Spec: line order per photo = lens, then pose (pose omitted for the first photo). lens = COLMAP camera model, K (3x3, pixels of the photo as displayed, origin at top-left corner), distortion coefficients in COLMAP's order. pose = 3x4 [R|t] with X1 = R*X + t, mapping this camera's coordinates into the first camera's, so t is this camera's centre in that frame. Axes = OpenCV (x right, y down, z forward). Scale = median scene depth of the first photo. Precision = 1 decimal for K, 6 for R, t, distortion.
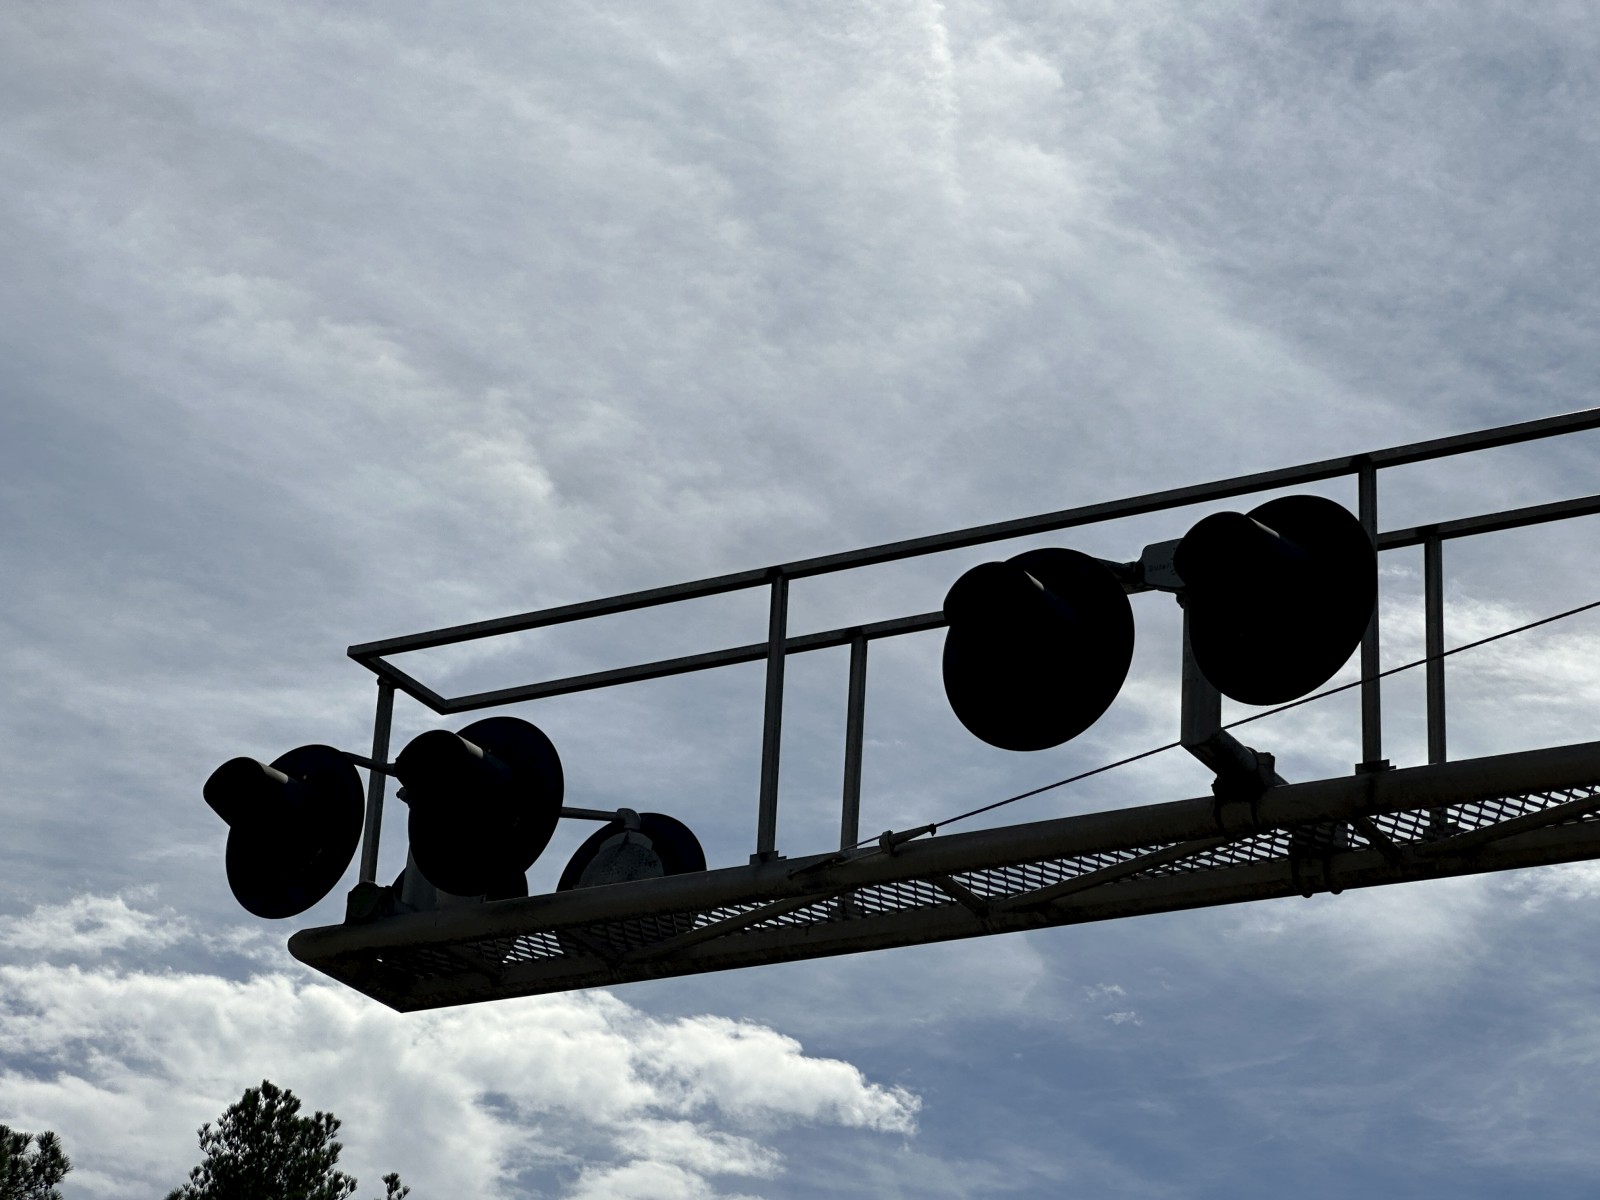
lens RADIAL K [[3553.0, 0, 836.9], [0, 3553.0, 653.3], [0, 0, 1]] dist [0.167867, 0.000000]
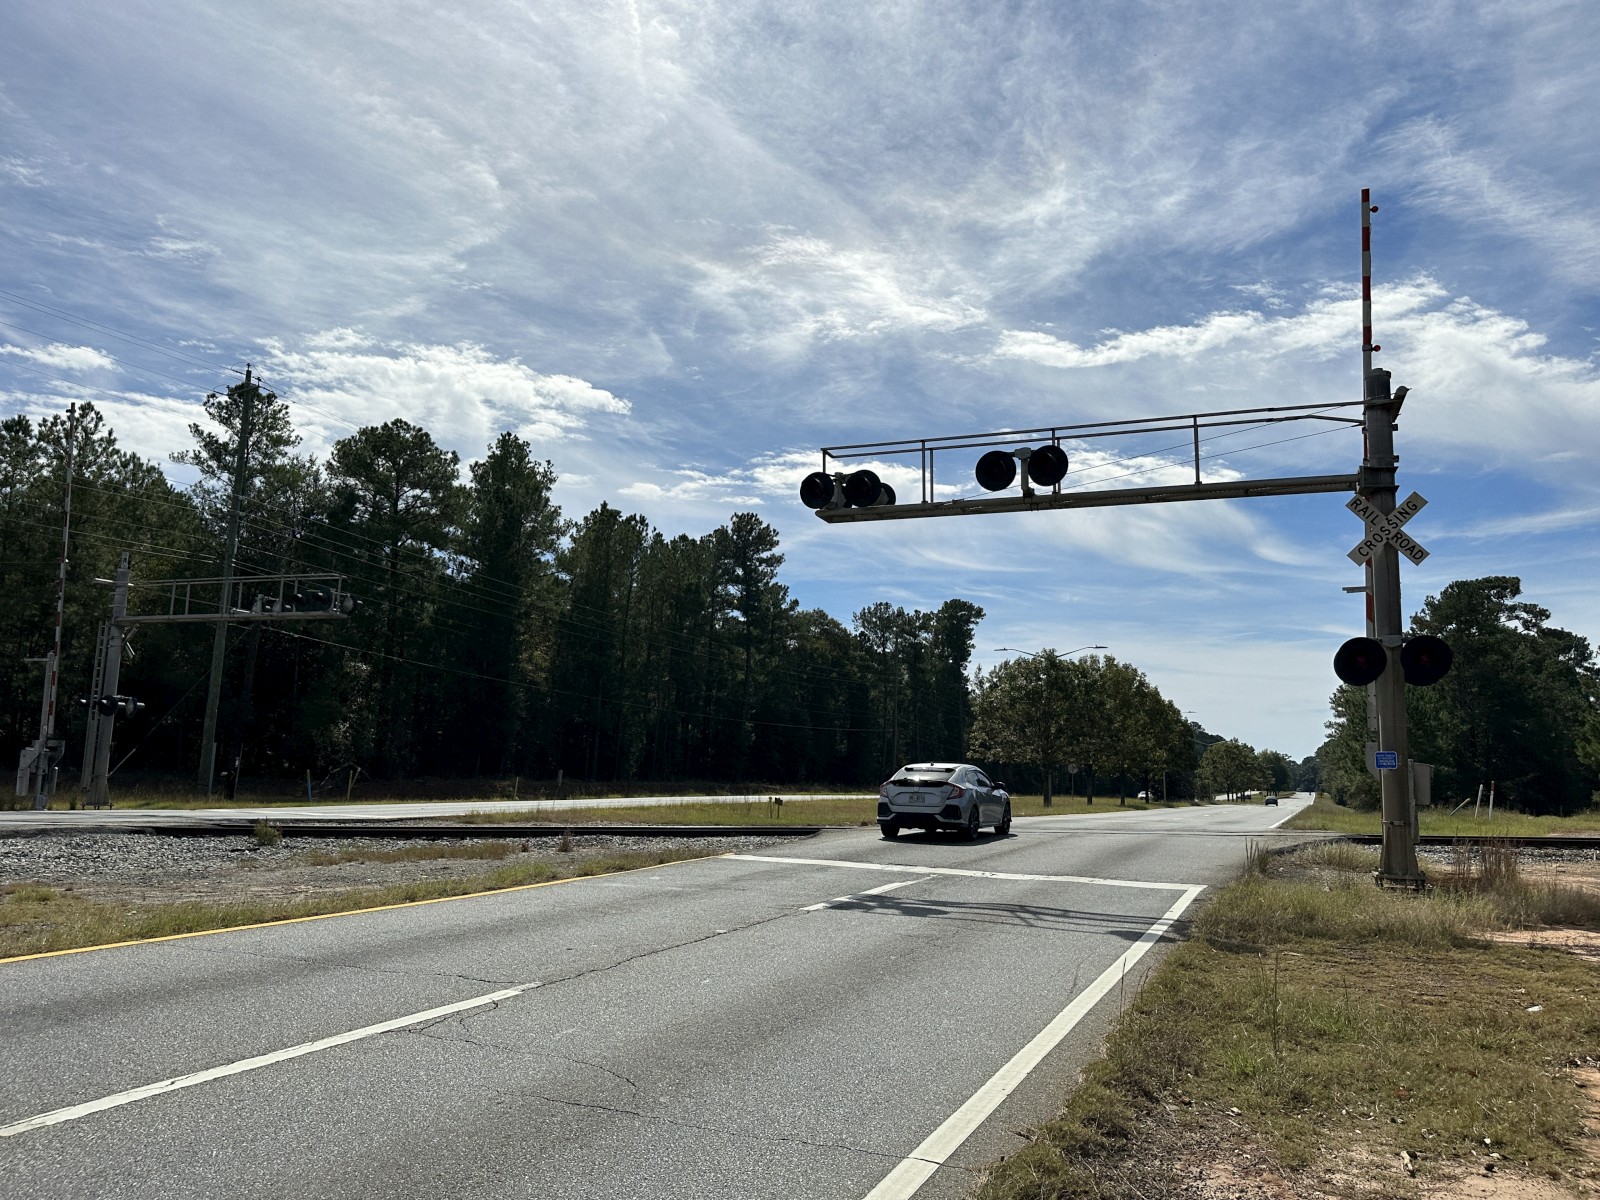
lens RADIAL K [[1169.5, 0, 808.9], [0, 1169.5, 614.7], [0, 0, 1]] dist [0.084058, -0.116720]
pose [[0.981627, -0.026710, 0.188932, -0.517399], [-0.032625, 0.952078, 0.304111, -0.299278], [-0.188000, -0.304687, 0.933714, -0.571876]]
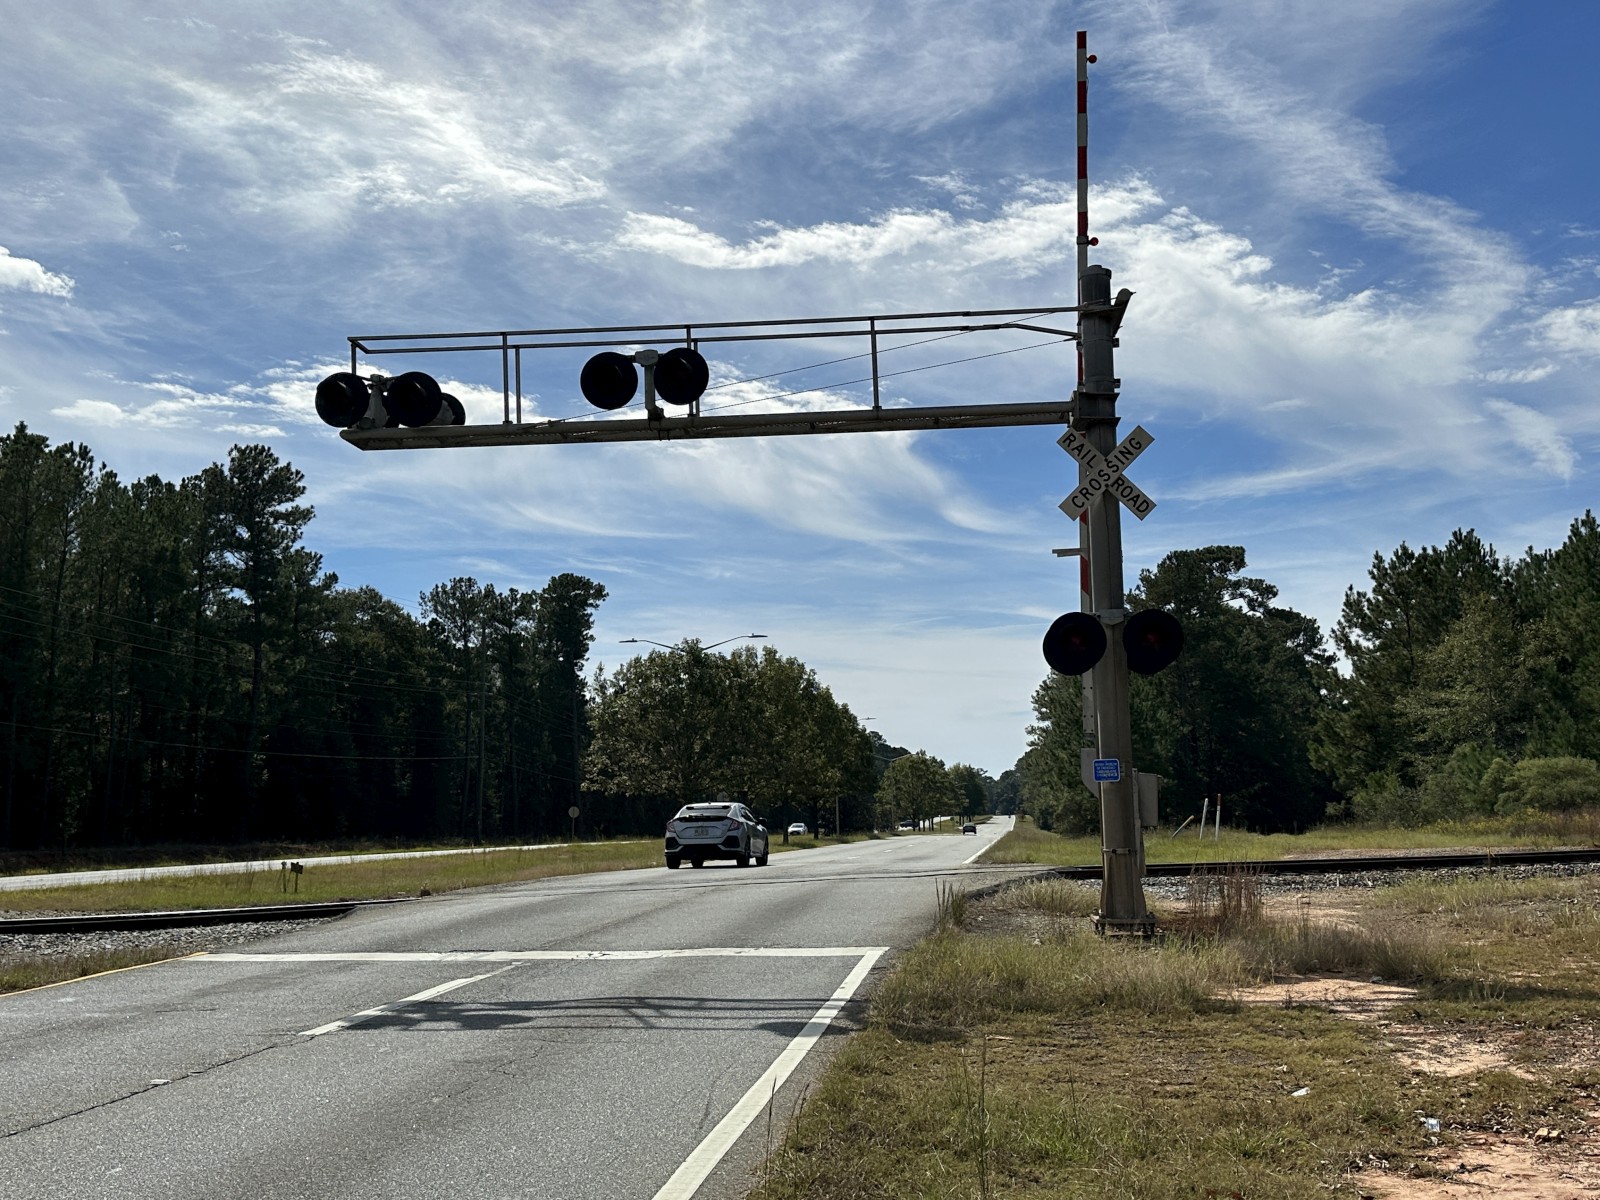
lens RADIAL K [[1577.7, 0, 805.0], [0, 1577.7, 593.1], [0, 0, 1]] dist [0.089490, 0.000000]
pose [[0.894379, -0.029609, 0.446329, -0.477783], [-0.109282, 0.953107, 0.282213, -0.265861], [-0.433755, -0.301182, 0.849203, -0.507902]]
